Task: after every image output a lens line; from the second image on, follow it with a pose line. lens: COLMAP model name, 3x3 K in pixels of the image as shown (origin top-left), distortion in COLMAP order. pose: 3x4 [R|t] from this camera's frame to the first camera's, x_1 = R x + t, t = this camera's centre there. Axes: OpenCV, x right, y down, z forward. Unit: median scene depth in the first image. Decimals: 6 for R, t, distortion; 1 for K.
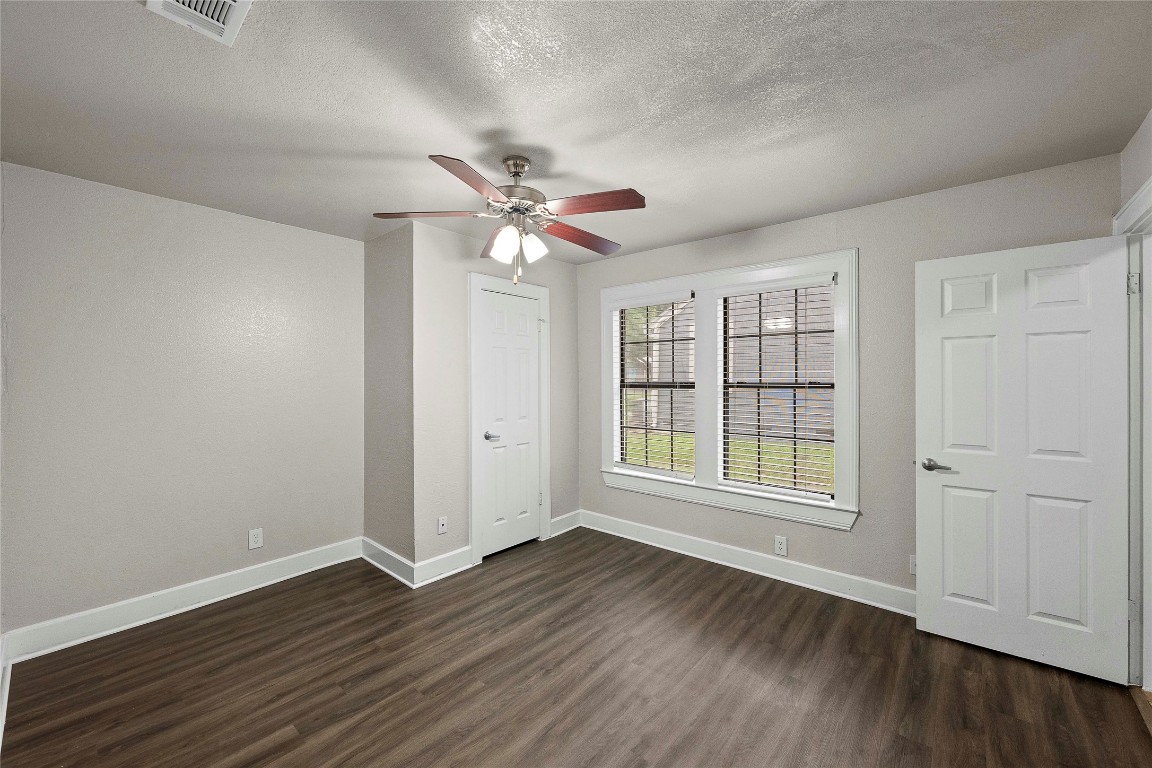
lens RADIAL K [[454.6, 0, 574.0], [0, 454.6, 382.2], [0, 0, 1]] dist [-0.001446, -0.000123]
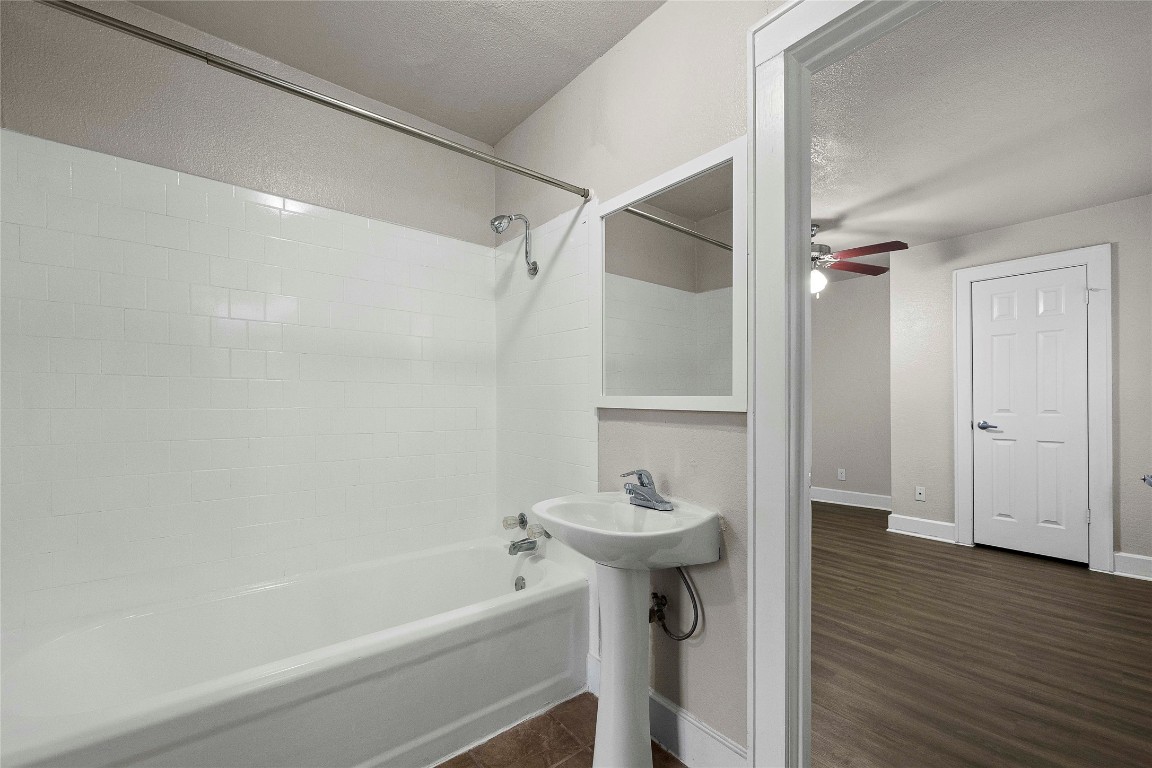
lens RADIAL K [[455.7, 0, 578.4], [0, 455.7, 390.2], [0, 0, 1]] dist [-0.001996, -0.000115]
pose [[-0.177403, -0.021600, -0.983901, 1.081675], [-0.001134, 0.999763, -0.021744, 0.069395], [0.984138, -0.002742, -0.177385, 0.331871]]
